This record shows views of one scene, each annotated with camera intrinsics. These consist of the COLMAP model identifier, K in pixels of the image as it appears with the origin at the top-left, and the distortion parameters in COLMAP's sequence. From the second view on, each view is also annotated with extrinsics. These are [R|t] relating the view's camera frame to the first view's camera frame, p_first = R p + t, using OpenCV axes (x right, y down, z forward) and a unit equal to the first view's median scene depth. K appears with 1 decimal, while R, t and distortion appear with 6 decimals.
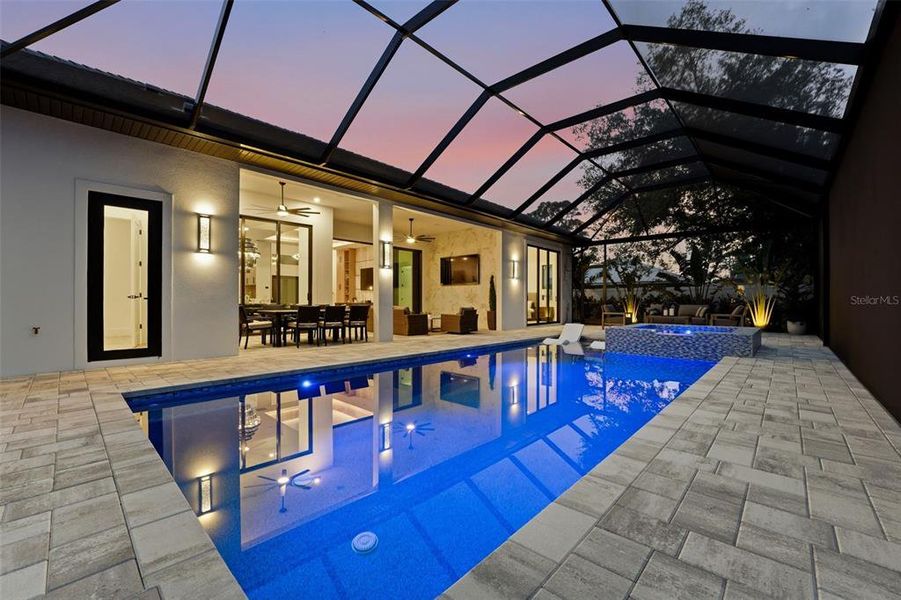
lens RADIAL K [[366.9, 0, 456.1], [0, 366.9, 303.0], [0, 0, 1]] dist [-0.024681, 0.001951]
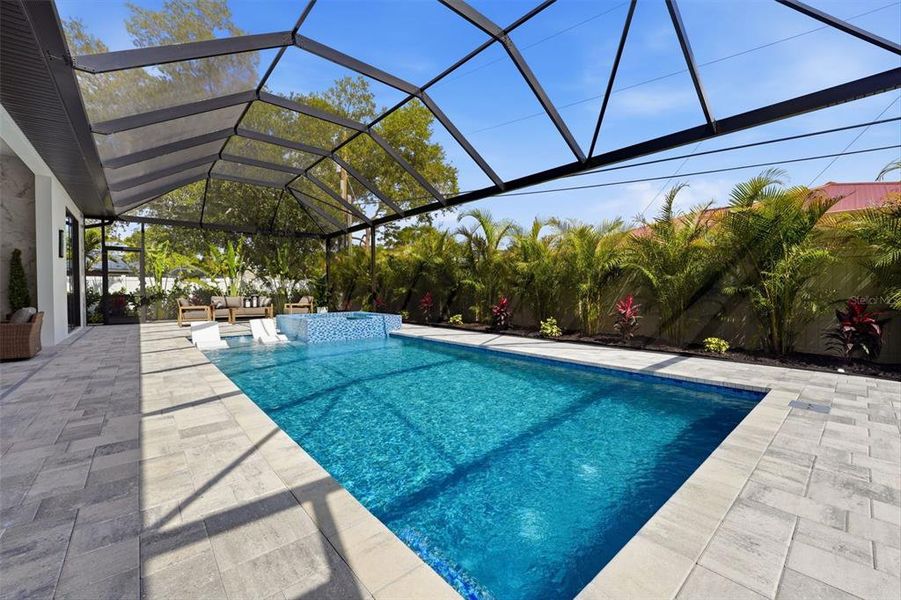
lens RADIAL K [[366.9, 0, 444.1], [0, 366.9, 299.1], [0, 0, 1]] dist [-0.024681, 0.001951]
pose [[0.123451, -0.027371, 0.991973, -0.367354], [0.010729, 0.999598, 0.026246, -0.008316], [-0.992293, 0.007403, 0.123695, 0.311210]]
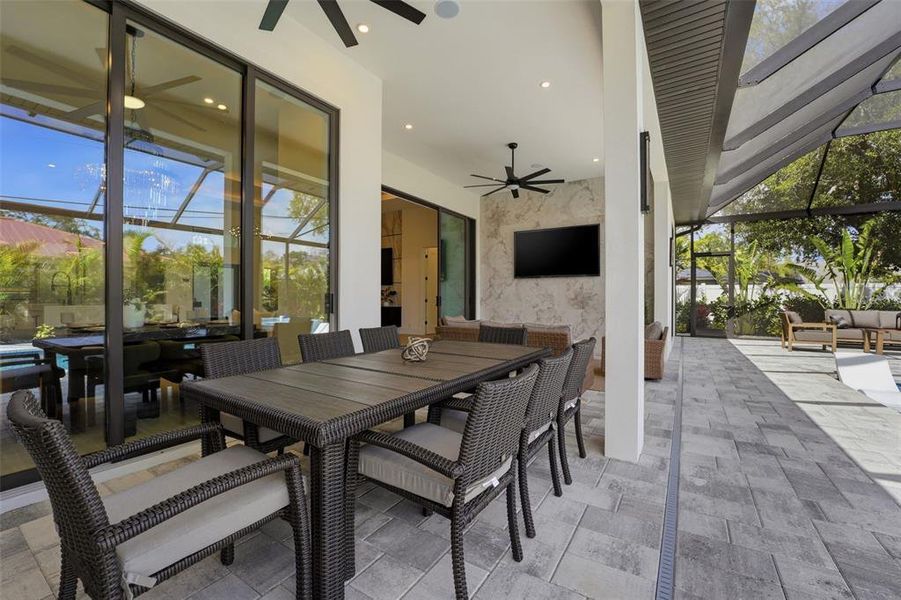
lens RADIAL K [[366.9, 0, 449.9], [0, 366.9, 298.8], [0, 0, 1]] dist [-0.024681, 0.001951]
pose [[0.985093, -0.001777, 0.172012, -0.291001], [0.002158, 0.999996, -0.002033, -0.018015], [-0.172008, 0.002374, 0.985093, 0.522175]]
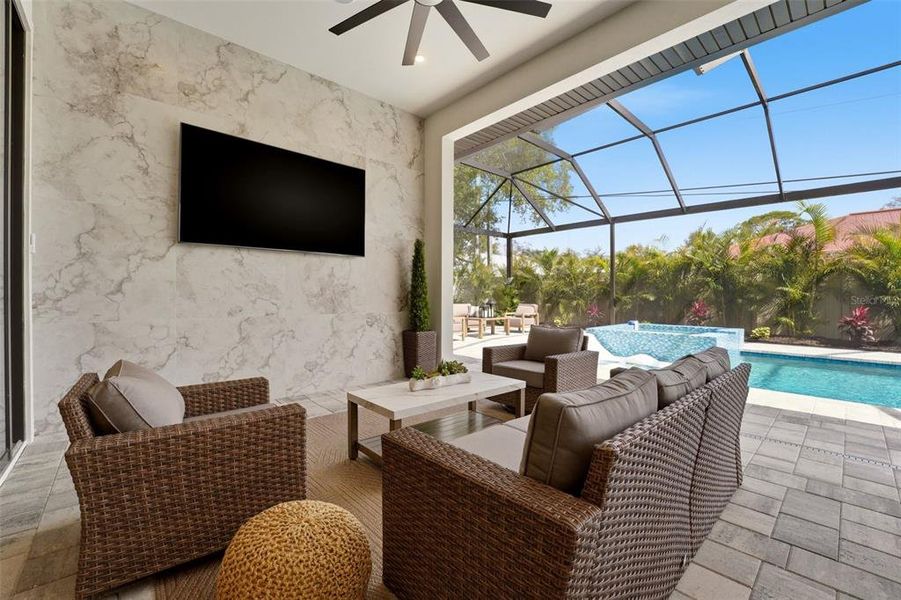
lens RADIAL K [[369.5, 0, 446.0], [0, 369.5, 297.5], [0, 0, 1]] dist [-0.024448, -0.000112]
pose [[0.101161, -0.007241, 0.994844, -0.300323], [0.007685, 0.999949, 0.006497, -0.017415], [-0.994840, 0.006988, 0.101212, 0.965561]]
